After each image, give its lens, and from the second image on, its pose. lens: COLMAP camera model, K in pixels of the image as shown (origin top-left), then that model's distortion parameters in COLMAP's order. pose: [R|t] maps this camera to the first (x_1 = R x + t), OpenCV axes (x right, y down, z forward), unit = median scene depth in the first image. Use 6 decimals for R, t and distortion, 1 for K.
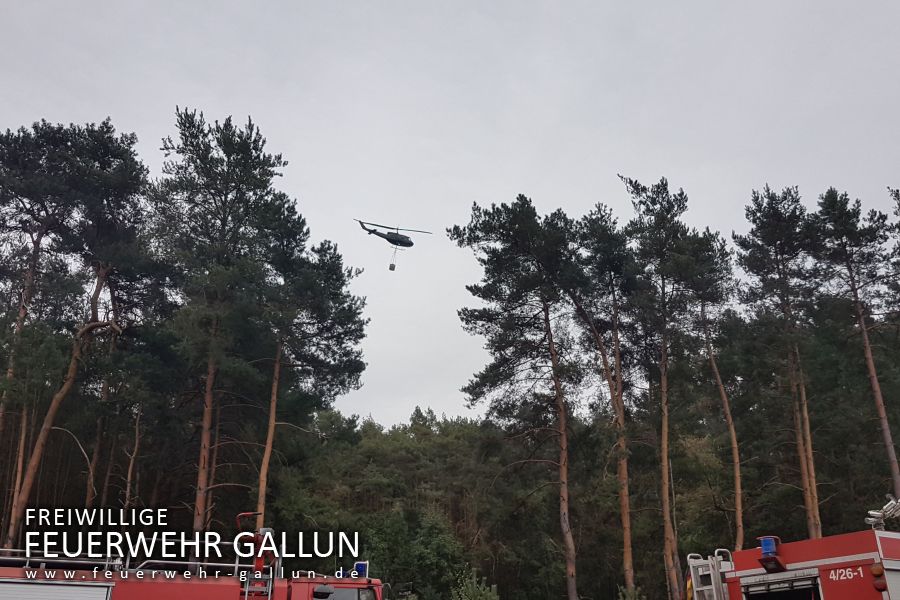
lens RADIAL K [[949.9, 0, 471.1], [0, 949.9, 303.5], [0, 0, 1]] dist [0.004034, -0.018052]
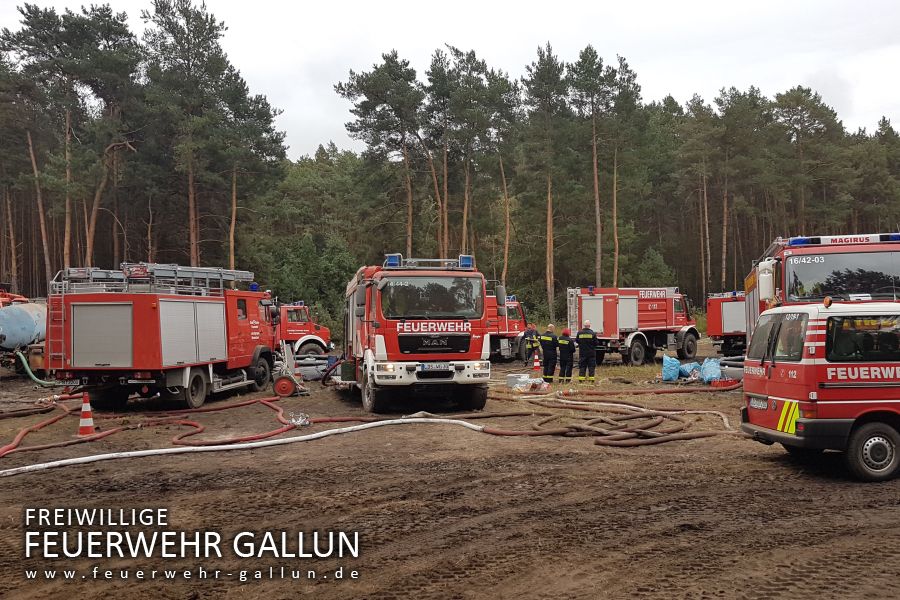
lens RADIAL K [[777.0, 0, 447.7], [0, 777.0, 335.1], [0, 0, 1]] dist [-0.014594, -0.019053]
pose [[0.994800, -0.009632, 0.101387, 0.028660], [-0.026020, 0.938439, 0.344464, -0.141937], [-0.098464, -0.345311, 0.933309, -0.400704]]
